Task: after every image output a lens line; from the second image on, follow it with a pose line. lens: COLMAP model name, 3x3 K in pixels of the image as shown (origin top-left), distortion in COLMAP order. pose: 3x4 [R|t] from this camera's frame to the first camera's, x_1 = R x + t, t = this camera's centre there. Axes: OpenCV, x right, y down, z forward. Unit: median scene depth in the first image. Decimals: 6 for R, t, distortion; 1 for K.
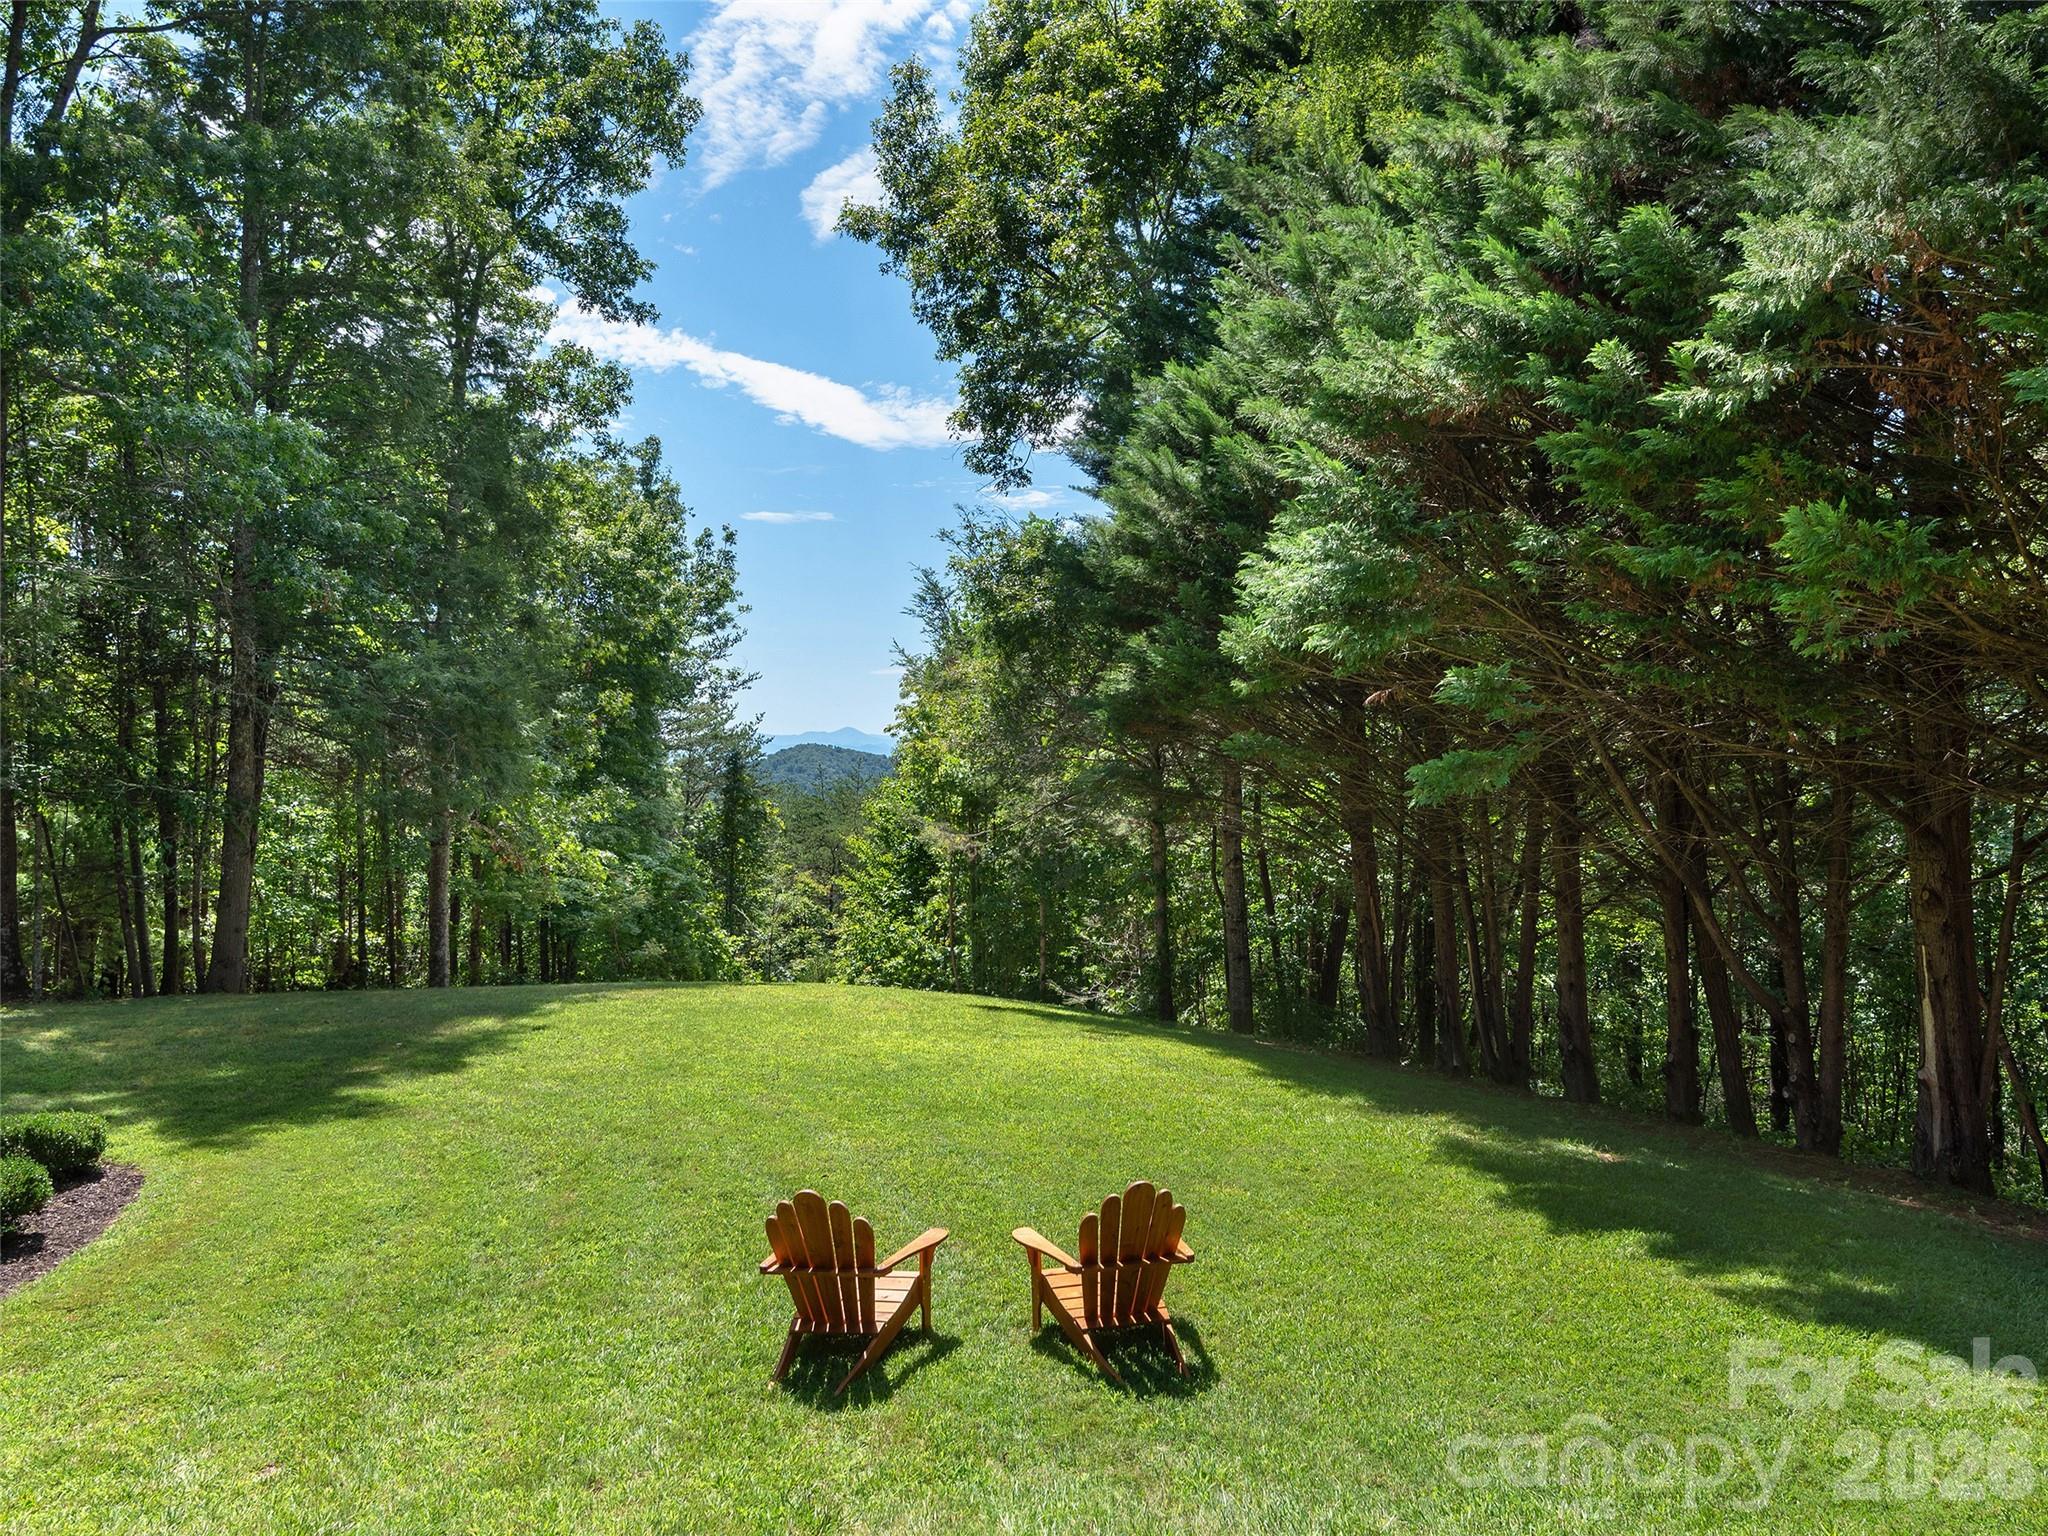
lens RADIAL K [[1591.1, 0, 1067.7], [0, 1591.1, 740.5], [0, 0, 1]] dist [0.126729, 0.000398]
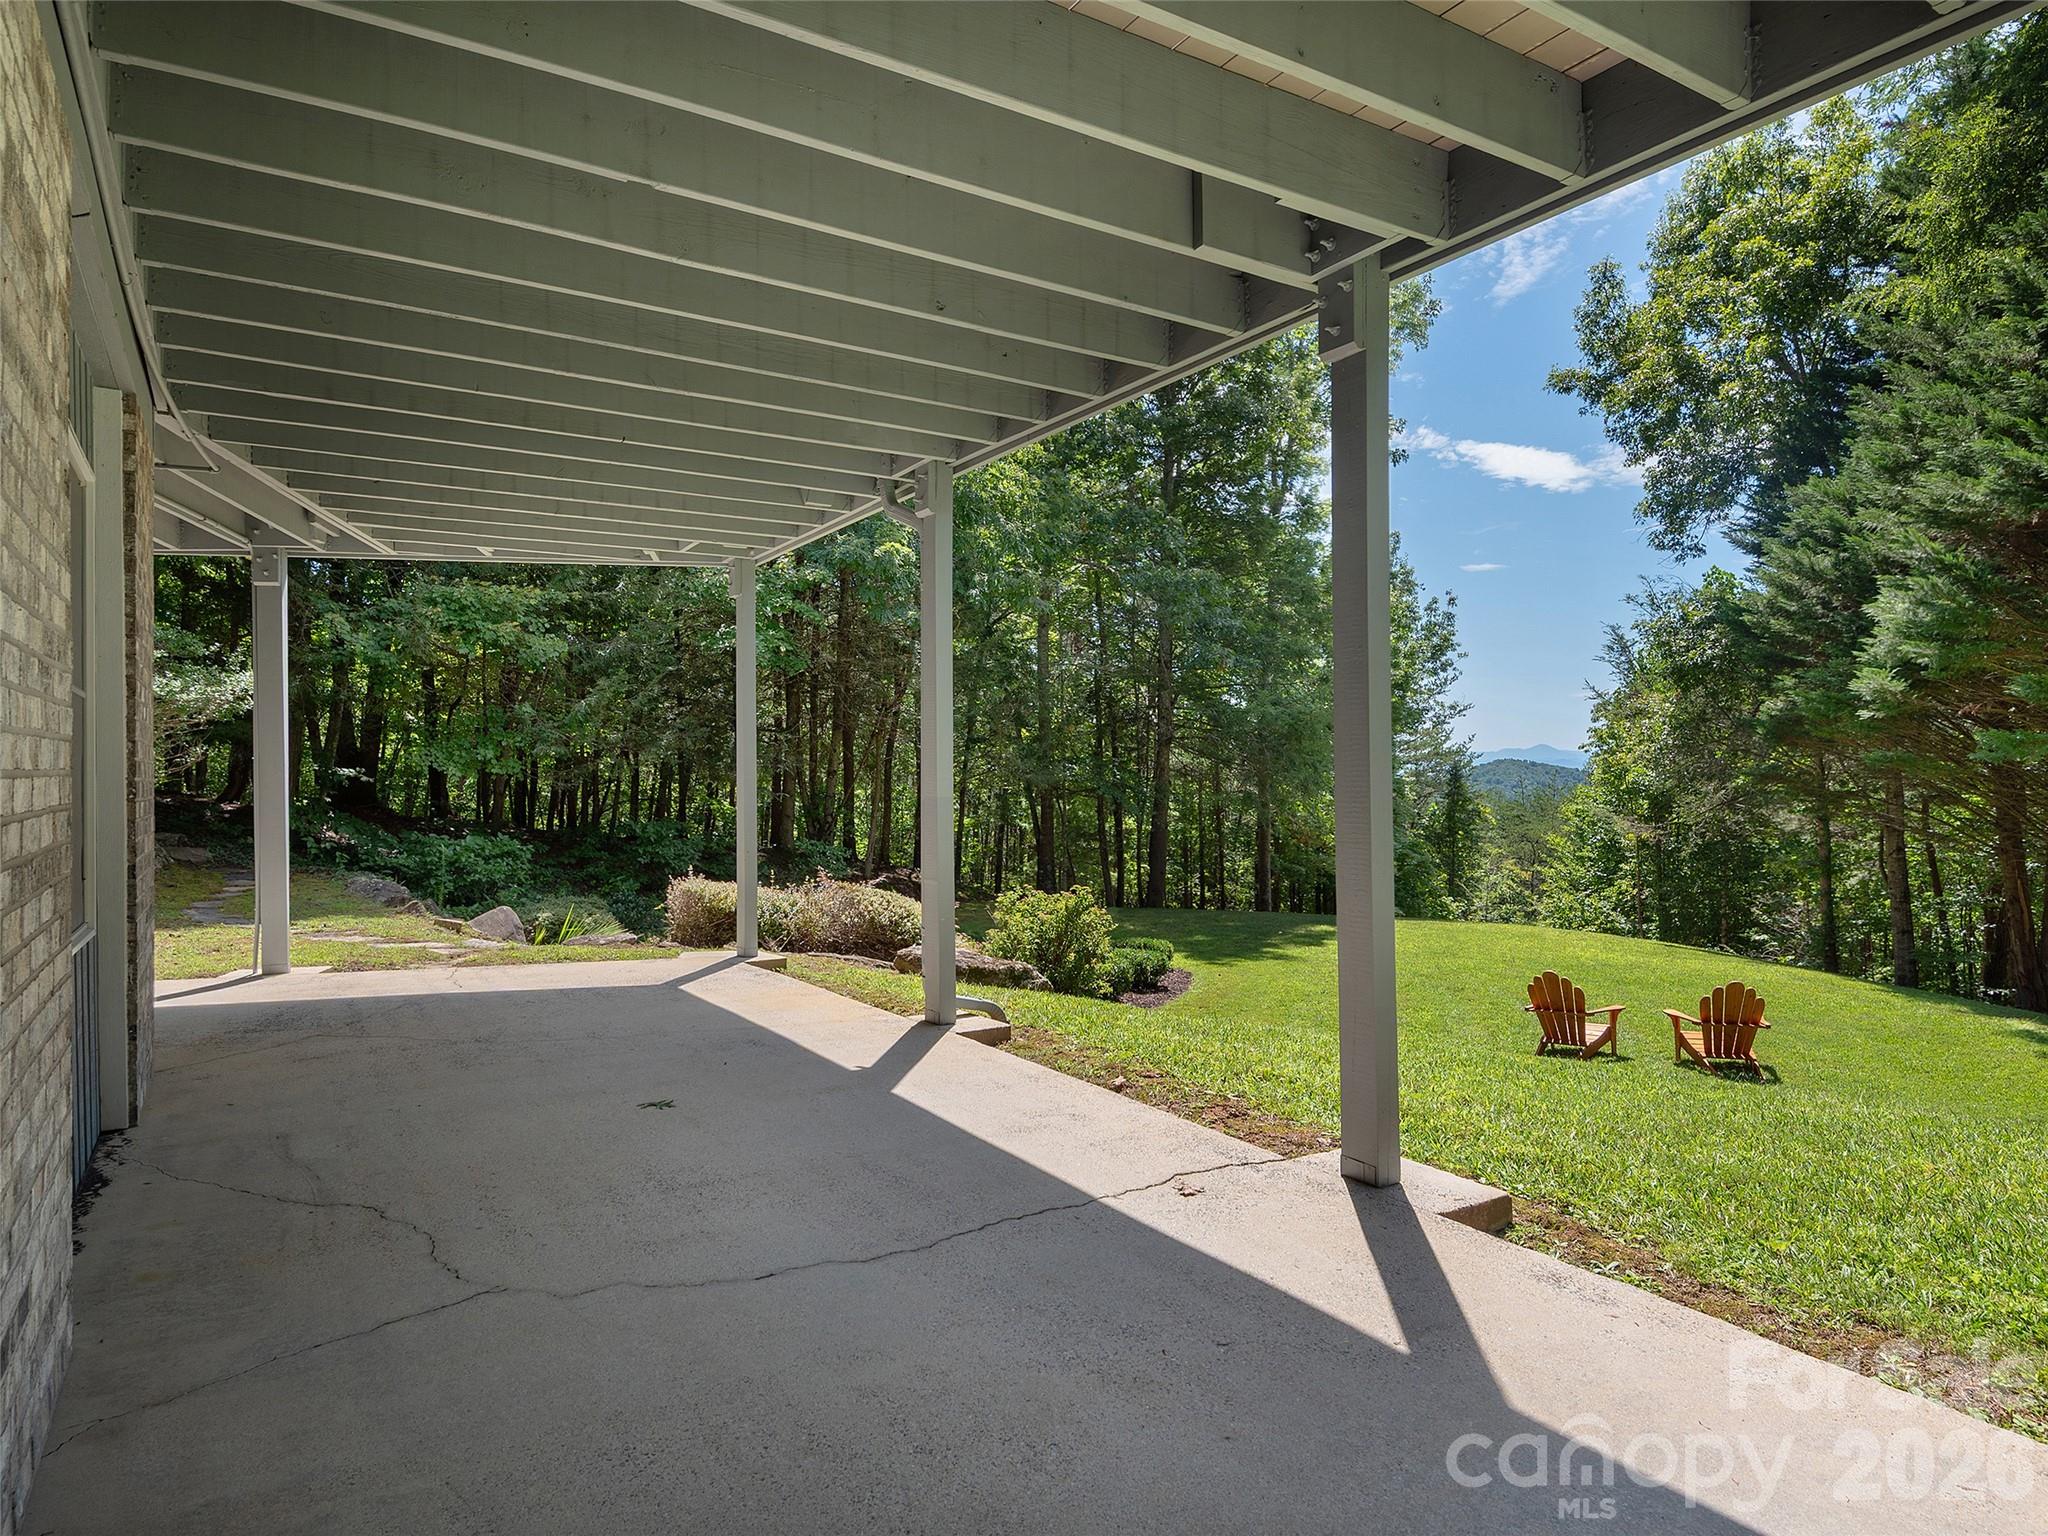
lens RADIAL K [[1283.3, 0, 1016.1], [0, 1283.3, 779.0], [0, 0, 1]] dist [0.034978, -0.018372]
pose [[0.865777, -0.001057, -0.500429, 0.018042], [0.009316, 0.999859, 0.014005, 0.000457], [0.500343, -0.016787, 0.865665, -0.184008]]
